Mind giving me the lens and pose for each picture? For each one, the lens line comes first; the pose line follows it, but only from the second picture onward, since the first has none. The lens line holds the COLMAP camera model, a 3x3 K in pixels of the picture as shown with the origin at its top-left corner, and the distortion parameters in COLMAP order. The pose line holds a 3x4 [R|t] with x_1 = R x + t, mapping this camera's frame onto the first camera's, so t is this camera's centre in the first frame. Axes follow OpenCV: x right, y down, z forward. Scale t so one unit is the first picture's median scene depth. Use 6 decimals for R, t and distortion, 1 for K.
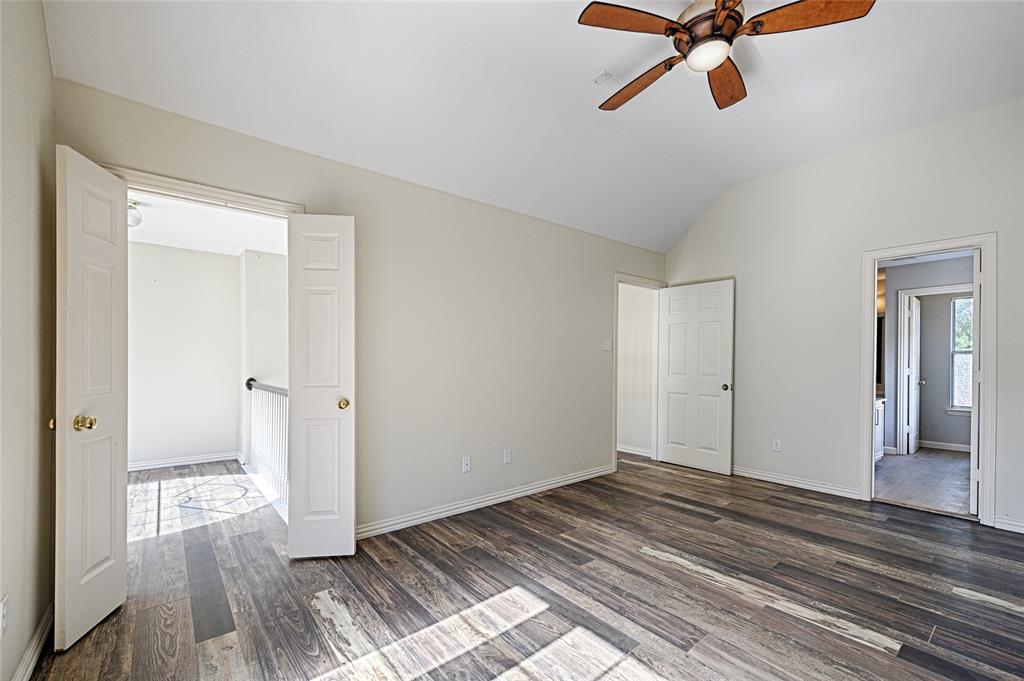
lens RADIAL K [[418.1, 0, 506.8], [0, 418.1, 360.9], [0, 0, 1]] dist [0.013928, -0.001847]
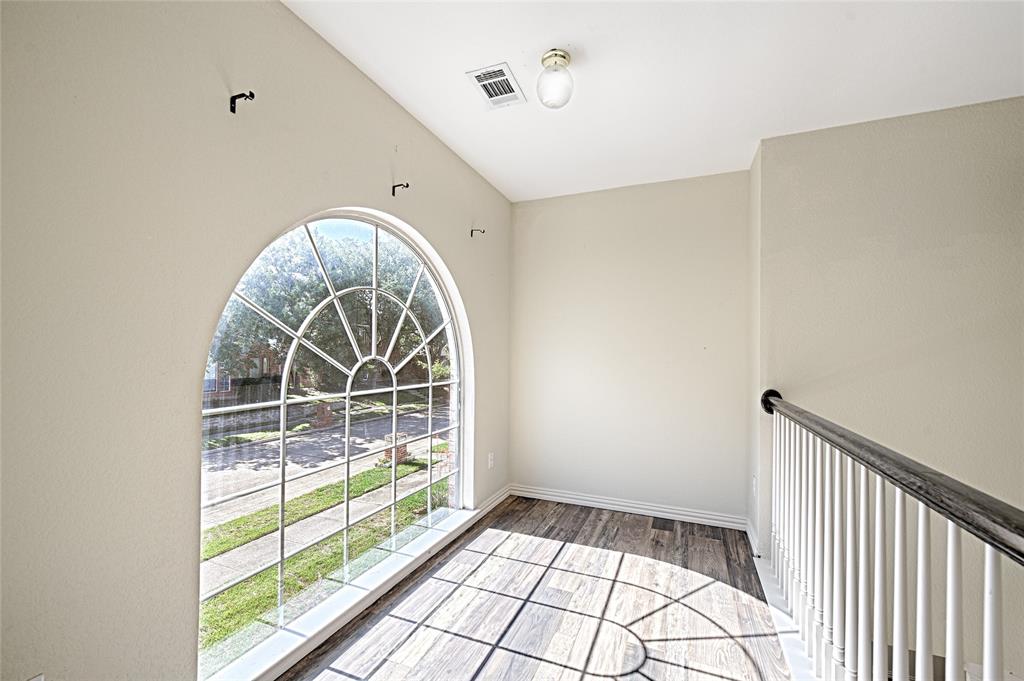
lens RADIAL K [[418.1, 0, 514.6], [0, 418.1, 347.7], [0, 0, 1]] dist [0.013928, -0.001847]
pose [[0.468436, -0.004830, -0.883484, -0.601686], [-0.008940, 0.999908, -0.010207, -0.009547], [0.883452, 0.012679, 0.468350, 0.959425]]
